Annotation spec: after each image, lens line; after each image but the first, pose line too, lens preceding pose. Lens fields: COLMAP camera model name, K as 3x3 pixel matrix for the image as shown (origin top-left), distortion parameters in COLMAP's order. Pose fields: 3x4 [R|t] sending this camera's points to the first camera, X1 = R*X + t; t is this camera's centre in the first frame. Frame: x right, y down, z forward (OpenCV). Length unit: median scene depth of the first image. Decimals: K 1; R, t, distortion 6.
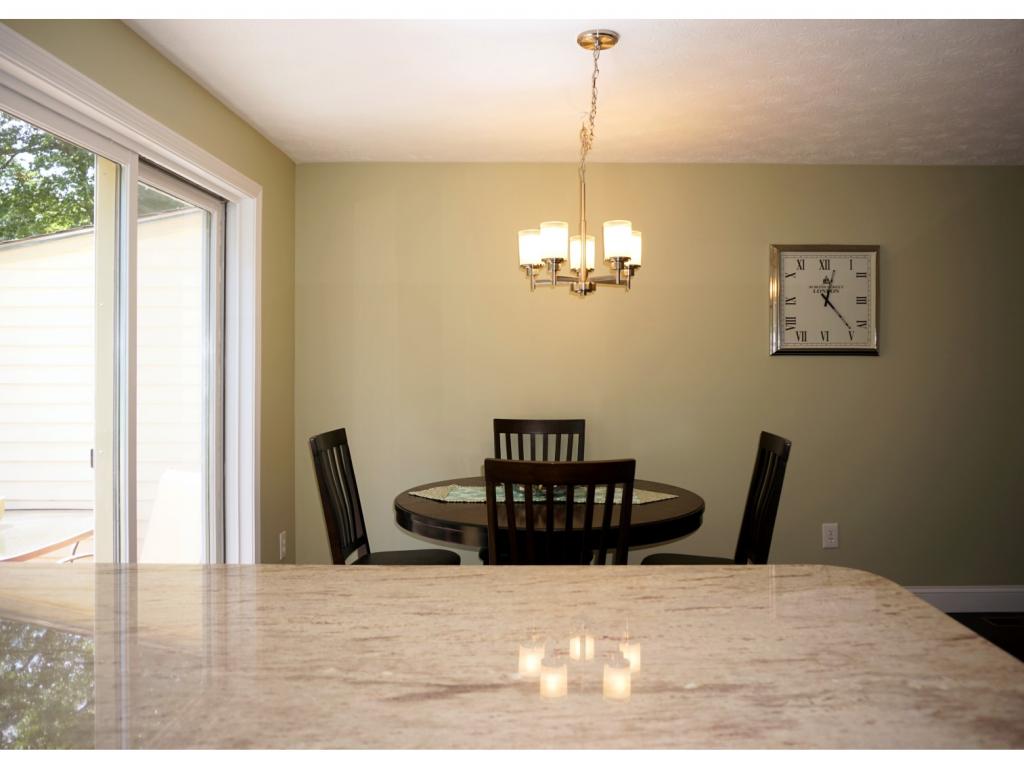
lens RADIAL K [[808.9, 0, 540.1], [0, 808.9, 360.3], [0, 0, 1]] dist [-0.006941, -0.001731]
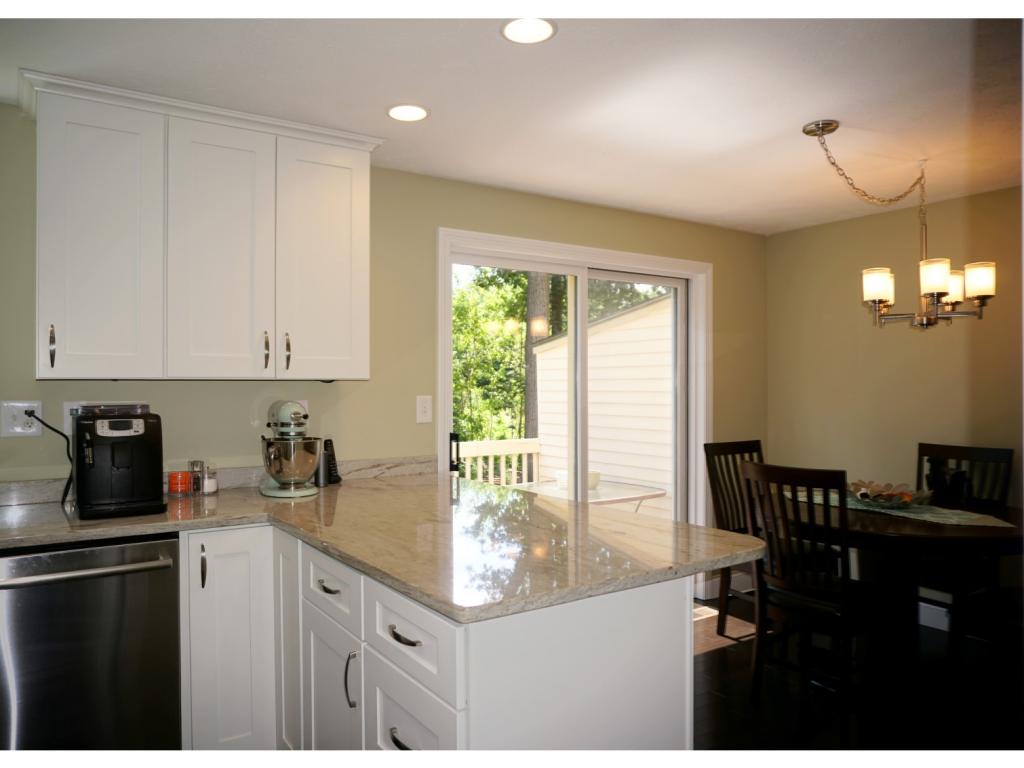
lens RADIAL K [[746.7, 0, 486.8], [0, 746.7, 384.1], [0, 0, 1]] dist [-0.040111, 0.036560]
pose [[0.526162, 0.007160, -0.850354, 1.584864], [-0.006748, 0.999968, 0.004244, -0.015989], [0.850357, 0.003505, 0.526194, -0.073727]]
